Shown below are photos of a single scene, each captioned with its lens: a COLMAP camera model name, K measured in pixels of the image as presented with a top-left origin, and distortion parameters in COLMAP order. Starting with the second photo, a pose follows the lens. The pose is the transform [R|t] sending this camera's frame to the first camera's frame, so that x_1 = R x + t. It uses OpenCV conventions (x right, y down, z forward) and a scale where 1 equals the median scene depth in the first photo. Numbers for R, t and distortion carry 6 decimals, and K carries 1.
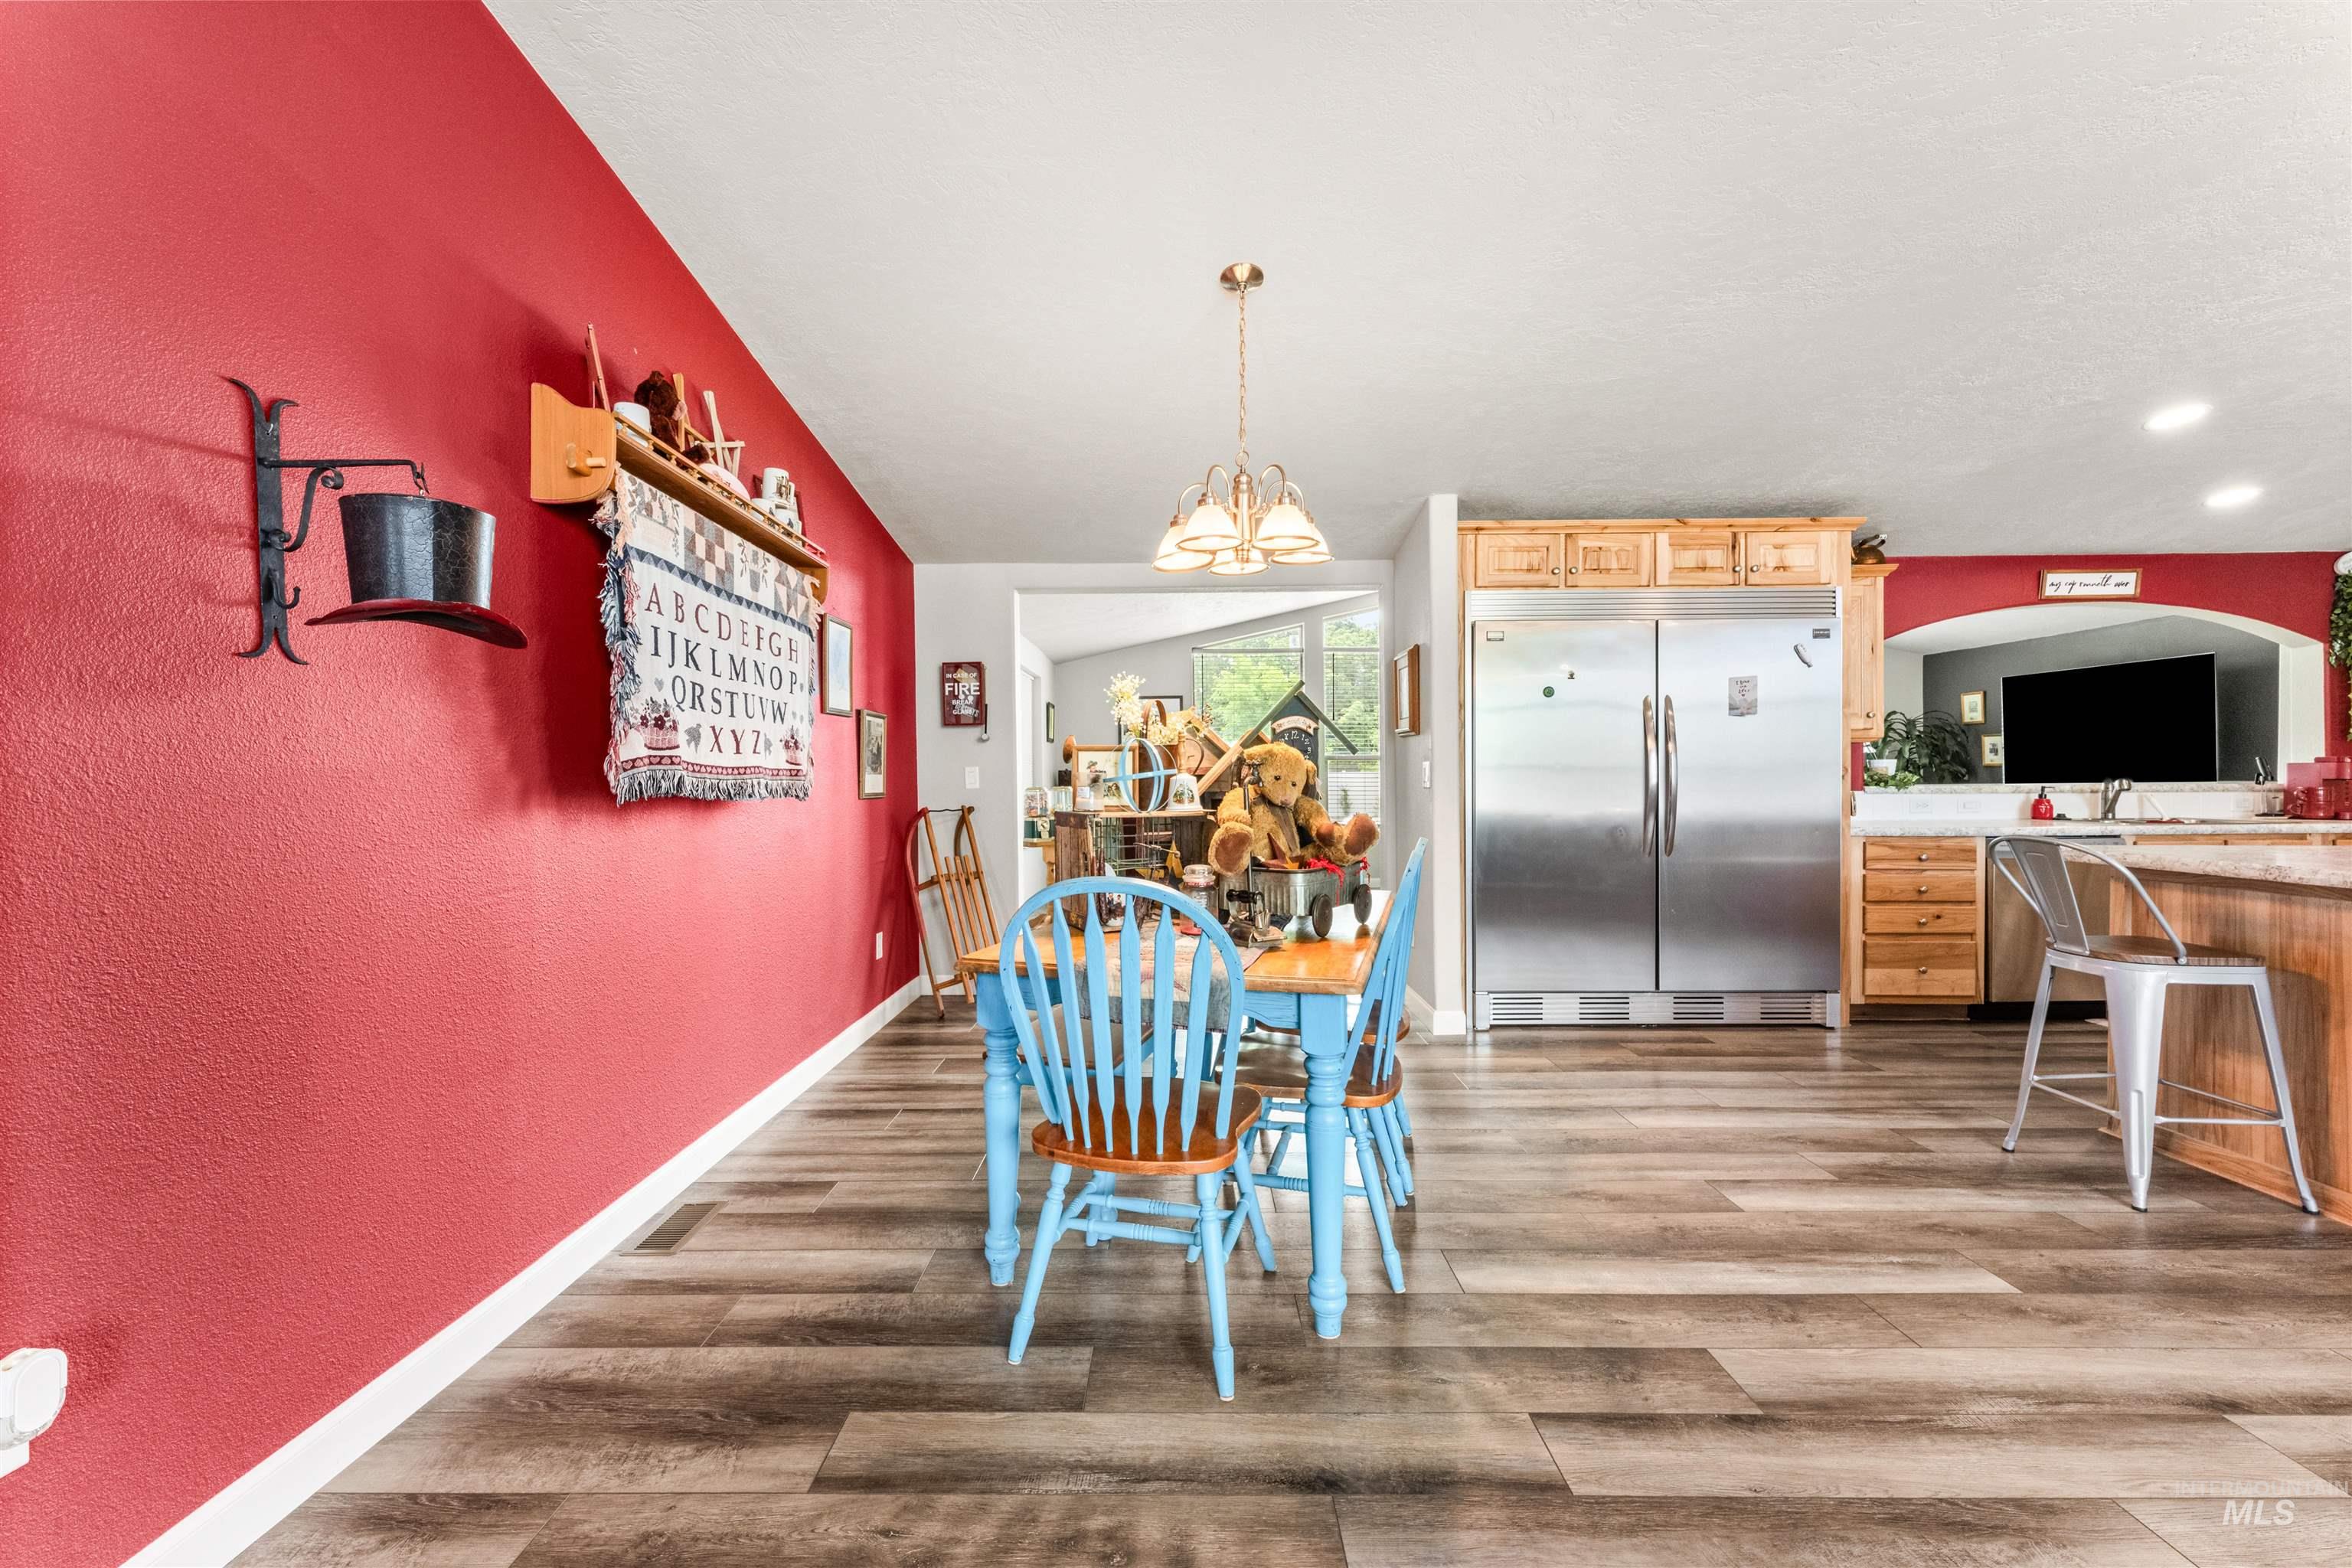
lens RADIAL K [[925.2, 0, 1168.7], [0, 925.2, 794.8], [0, 0, 1]] dist [-0.002884, -0.000274]
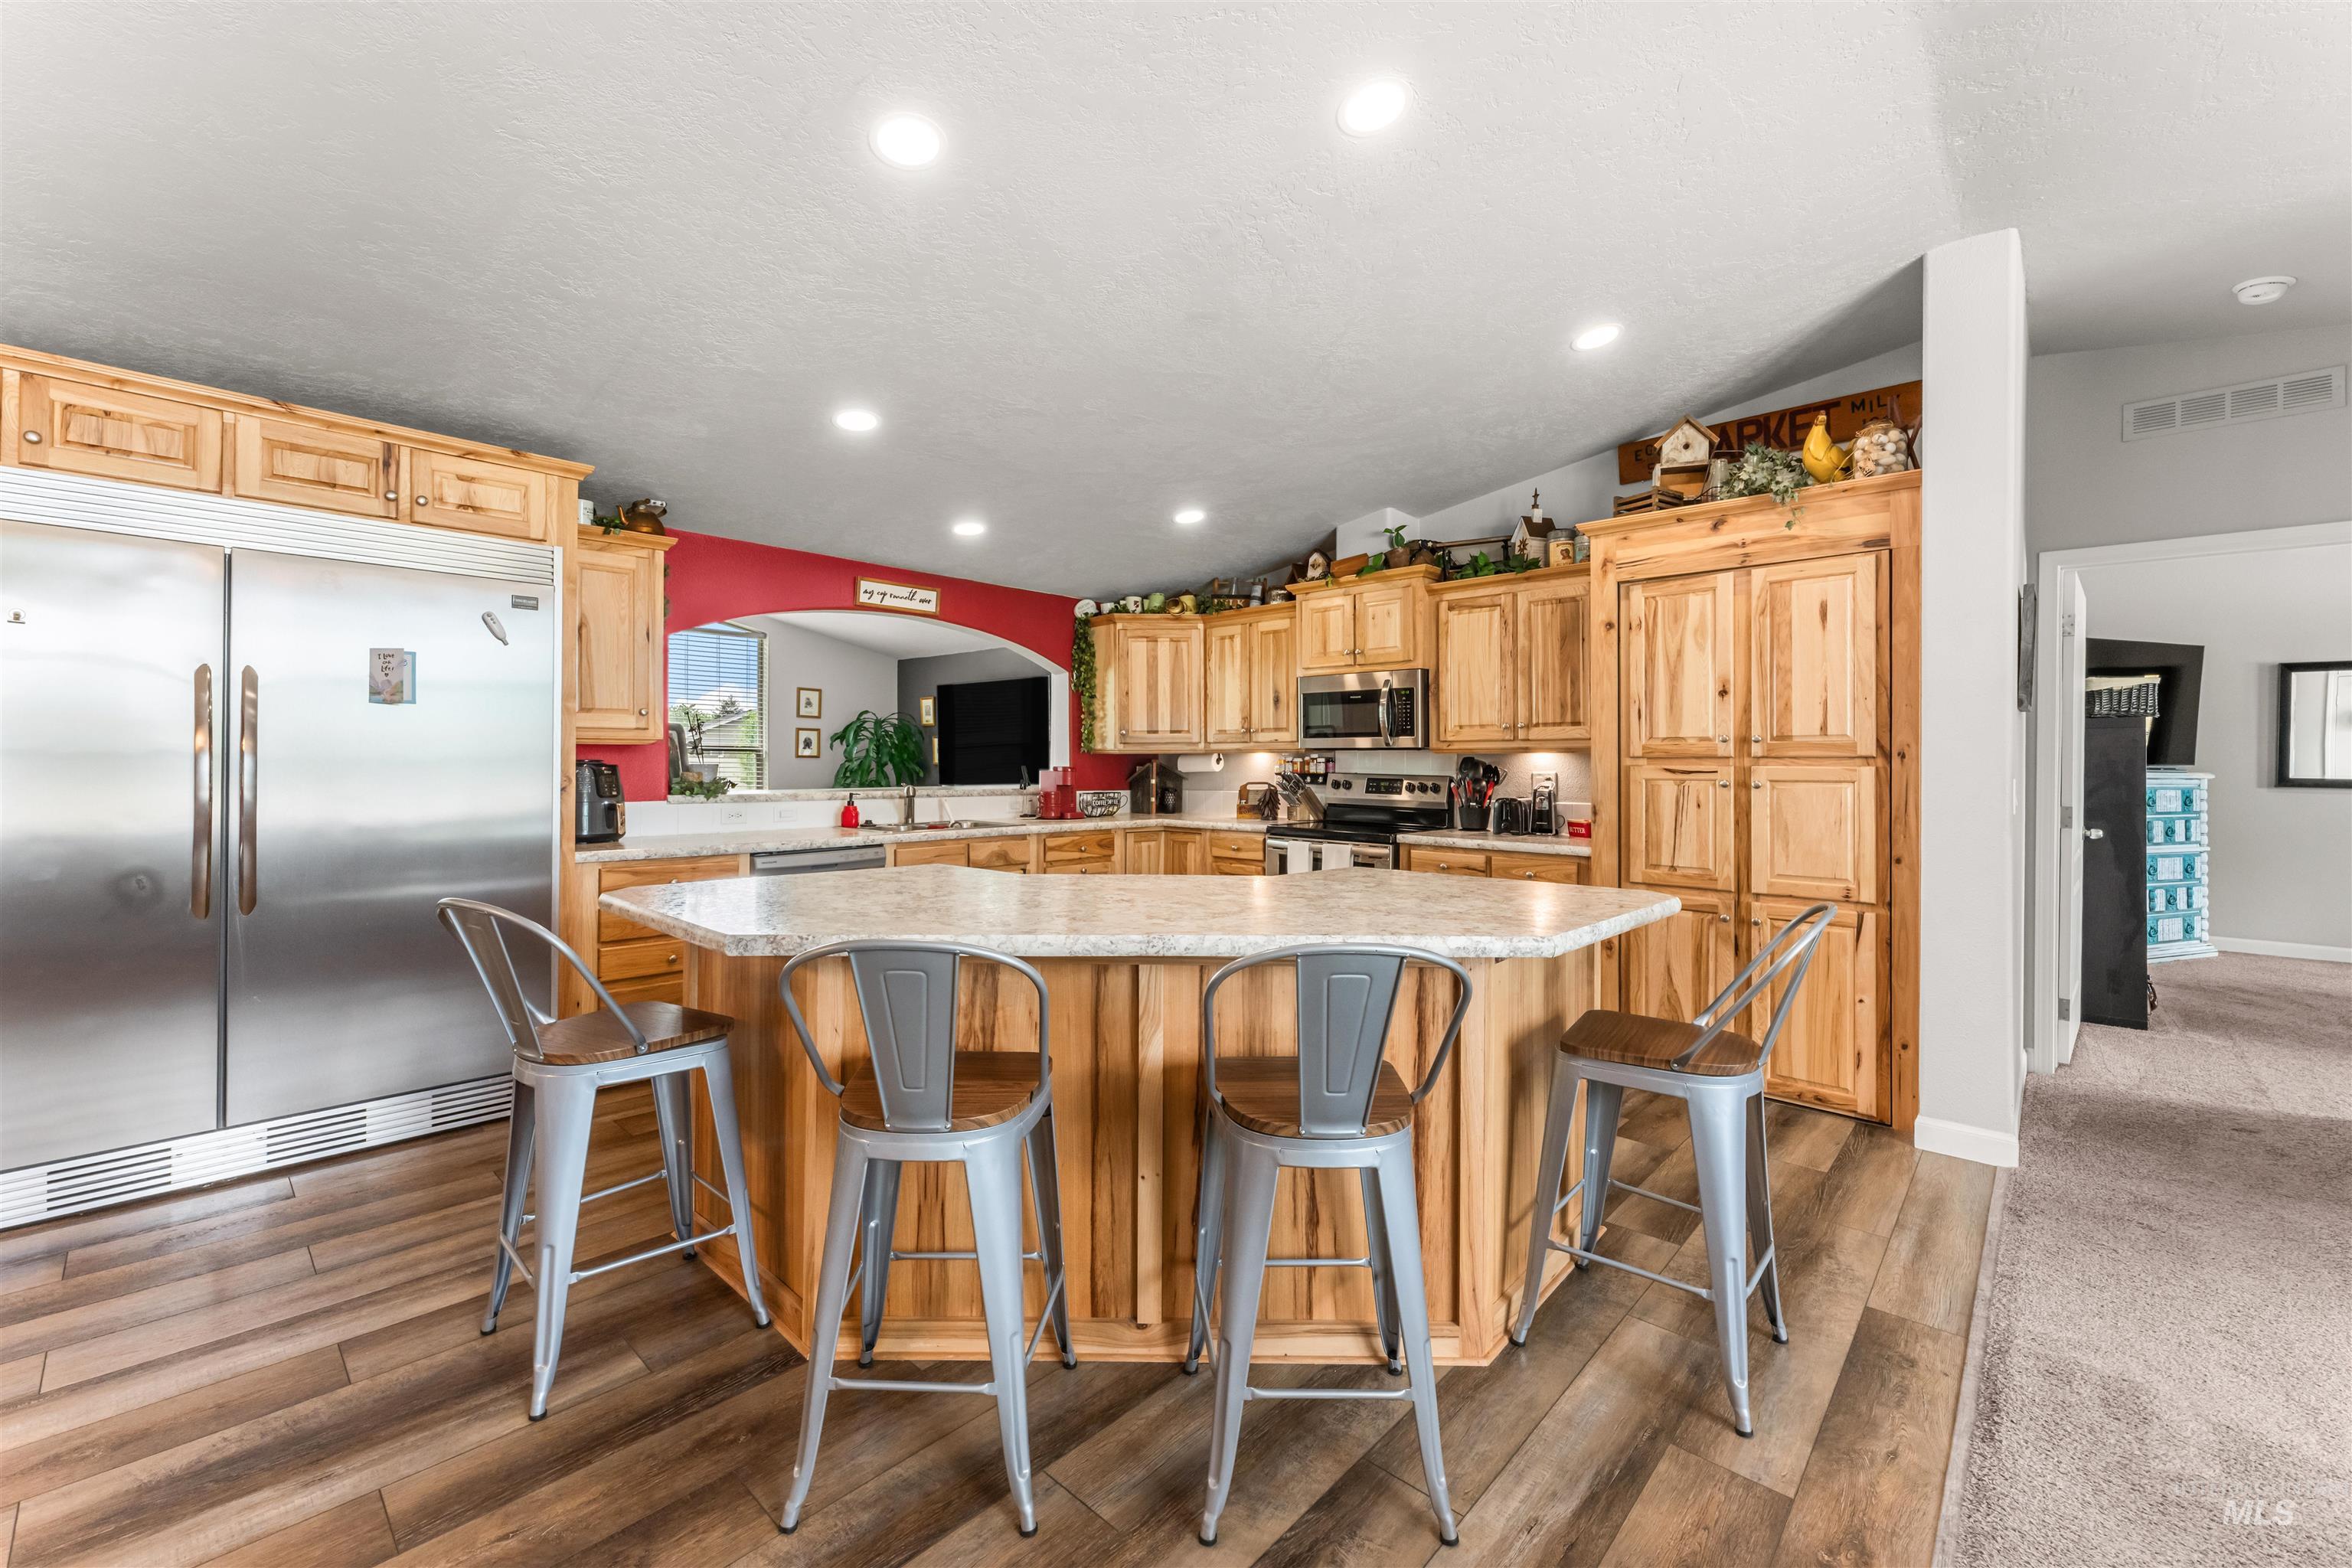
lens RADIAL K [[945.4, 0, 1163.9], [0, 945.4, 764.9], [0, 0, 1]] dist [0.001133, -0.000160]
pose [[0.675469, 0.010118, 0.737319, 0.492948], [0.002156, 0.999874, -0.015696, -0.026664], [-0.737385, 0.012192, 0.675363, 0.079727]]
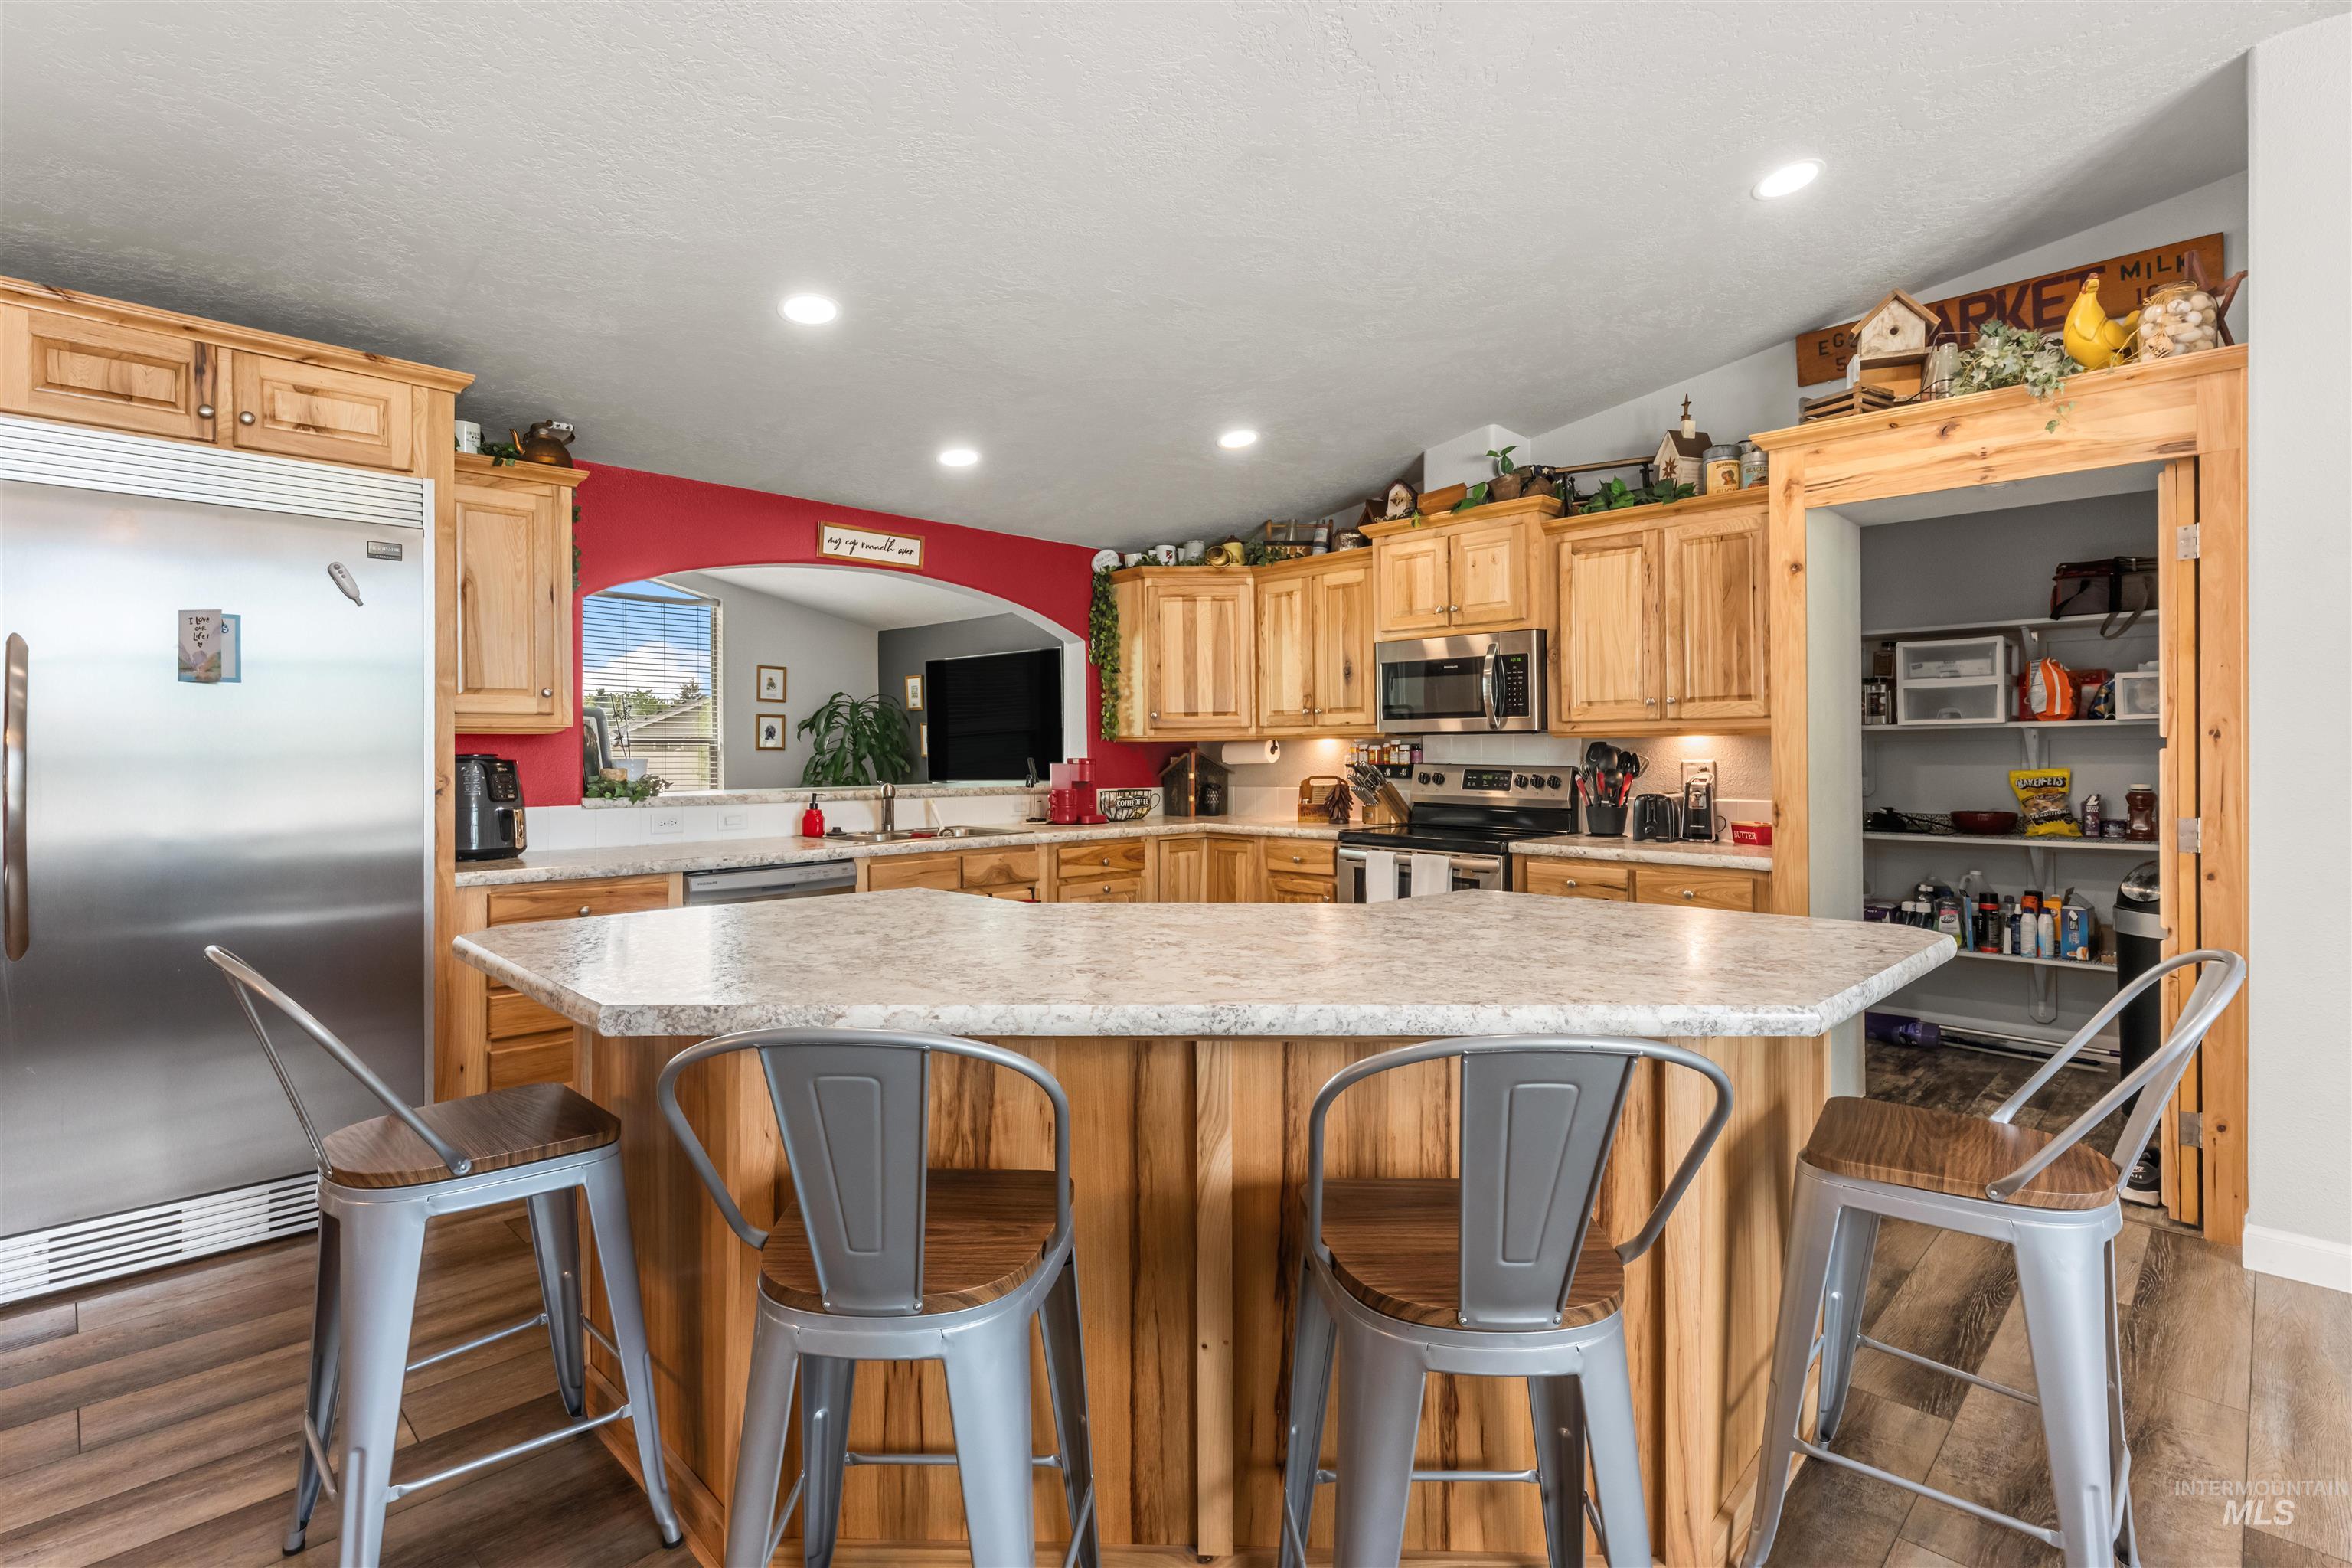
lens RADIAL K [[1108.8, 0, 1165.1], [0, 1108.8, 759.8], [0, 0, 1]] dist [-0.000489, 0.000652]
pose [[0.695159, 0.002370, 0.718852, 0.550383], [0.009446, 0.999878, -0.012432, -0.027441], [-0.718794, 0.015433, 0.695052, 0.149303]]
